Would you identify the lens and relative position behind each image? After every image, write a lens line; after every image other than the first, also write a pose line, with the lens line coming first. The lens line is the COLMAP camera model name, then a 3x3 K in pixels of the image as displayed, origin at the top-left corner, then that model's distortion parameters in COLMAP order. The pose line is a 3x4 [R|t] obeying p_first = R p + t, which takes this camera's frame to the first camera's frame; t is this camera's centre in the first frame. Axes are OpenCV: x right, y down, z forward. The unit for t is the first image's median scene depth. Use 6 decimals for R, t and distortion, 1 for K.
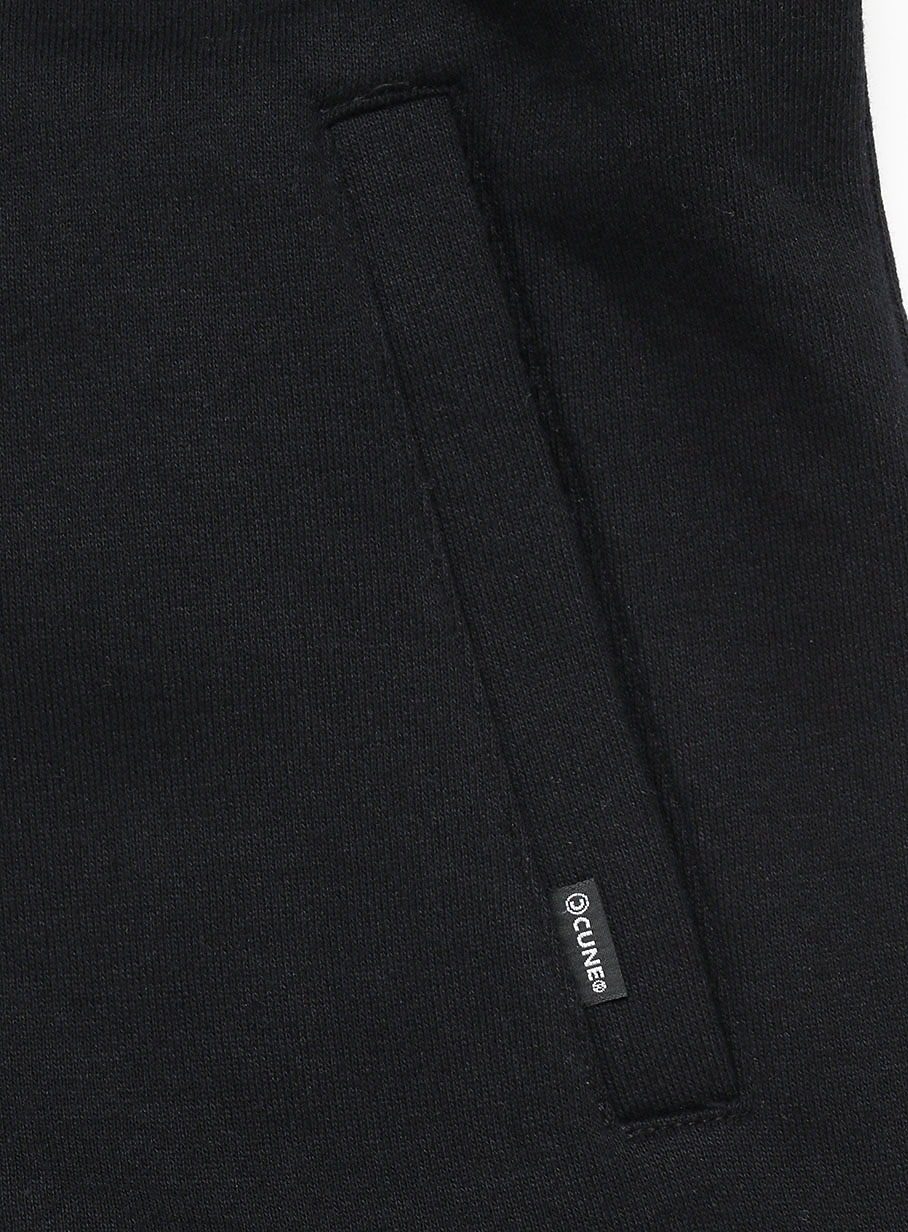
lens RADIAL K [[5346.2, 0, 458.8], [0, 5346.2, 613.9], [0, 0, 1]] dist [0.222025, 0.000000]
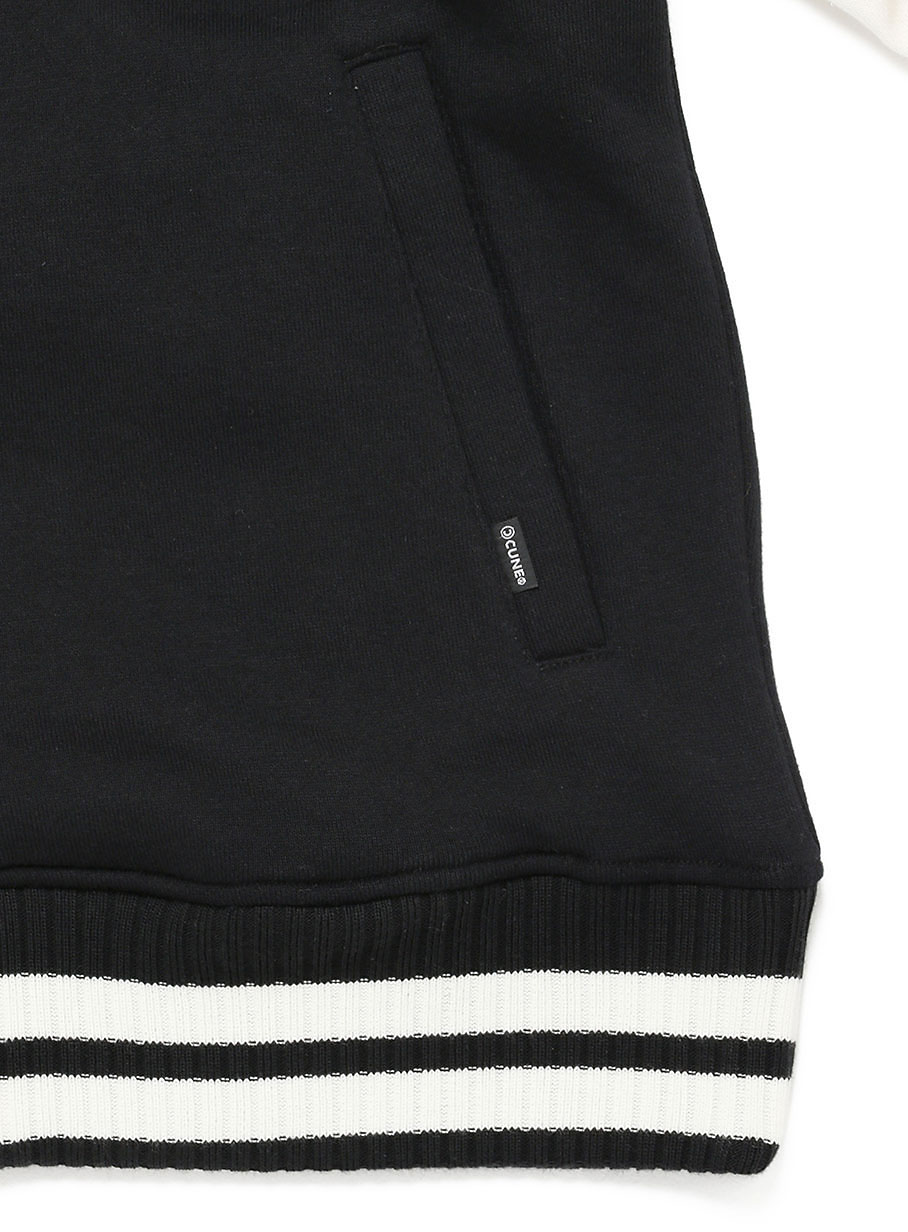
lens RADIAL K [[4654.8, 0, 453.2], [0, 4654.8, 616.5], [0, 0, 1]] dist [-0.258770, 0.000000]
pose [[0.999459, -0.022380, 0.024101, -0.030704], [0.019882, 0.994859, 0.099297, -0.064883], [-0.026199, -0.098764, 0.994766, -0.454680]]
